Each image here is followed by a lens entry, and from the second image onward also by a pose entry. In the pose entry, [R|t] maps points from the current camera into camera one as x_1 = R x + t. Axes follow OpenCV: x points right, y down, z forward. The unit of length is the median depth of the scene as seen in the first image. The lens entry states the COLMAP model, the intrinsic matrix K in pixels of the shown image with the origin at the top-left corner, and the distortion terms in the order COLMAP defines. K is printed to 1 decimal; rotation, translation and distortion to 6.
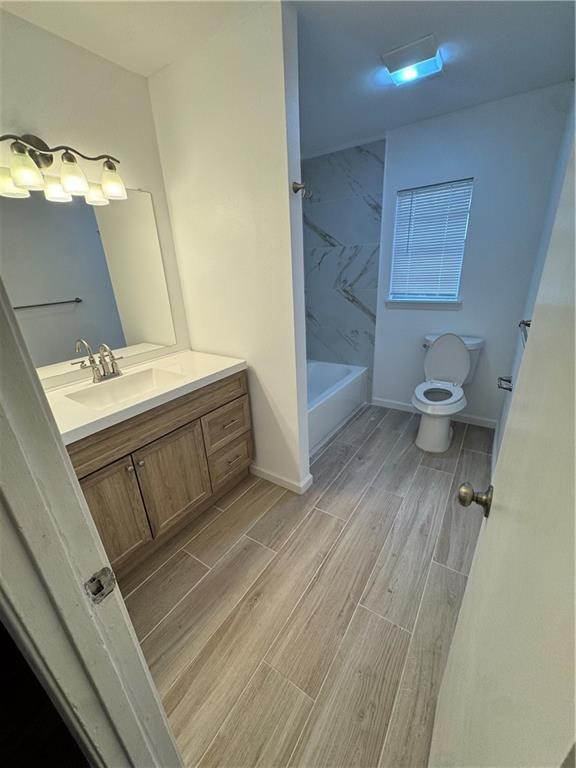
lens RADIAL K [[307.3, 0, 288.0], [0, 307.3, 384.0], [0, 0, 1]] dist [-0.001615, -0.000485]
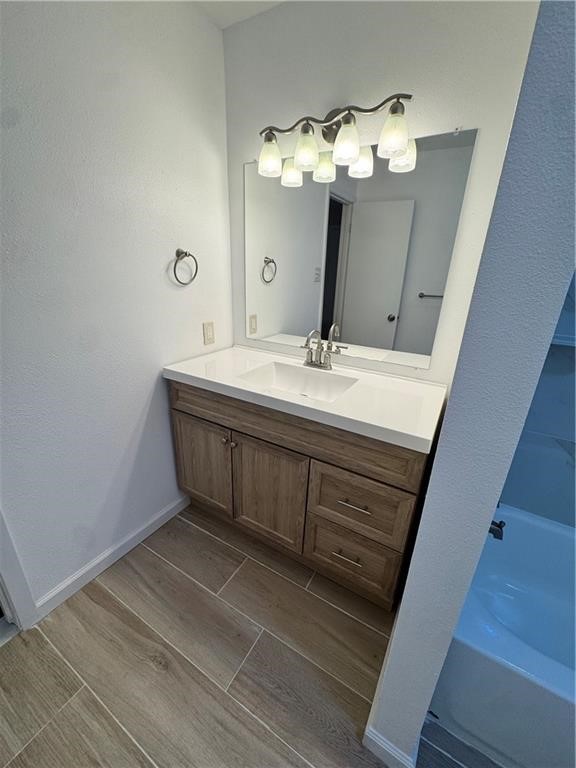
lens RADIAL K [[307.3, 0, 288.0], [0, 307.3, 384.0], [0, 0, 1]] dist [-0.001615, -0.000485]
pose [[0.064818, 0.389233, -0.918856, 0.316559], [-0.400420, 0.853556, 0.333325, -0.267200], [0.914036, 0.346323, 0.211182, 0.775470]]
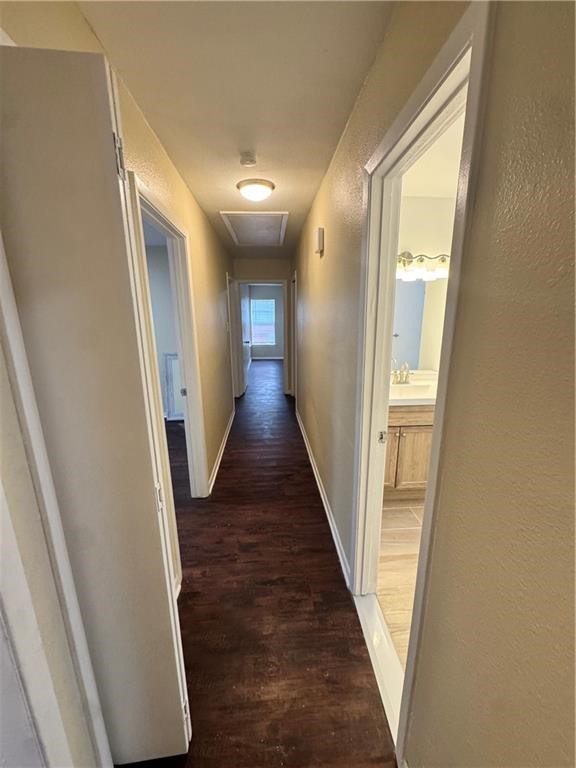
lens RADIAL K [[307.3, 0, 288.0], [0, 307.3, 384.0], [0, 0, 1]] dist [-0.001615, -0.000485]
pose [[0.614478, 0.215449, -0.758945, 0.284495], [-0.305754, 0.951841, 0.022655, 0.133517], [0.727276, 0.218129, 0.650760, -0.501147]]
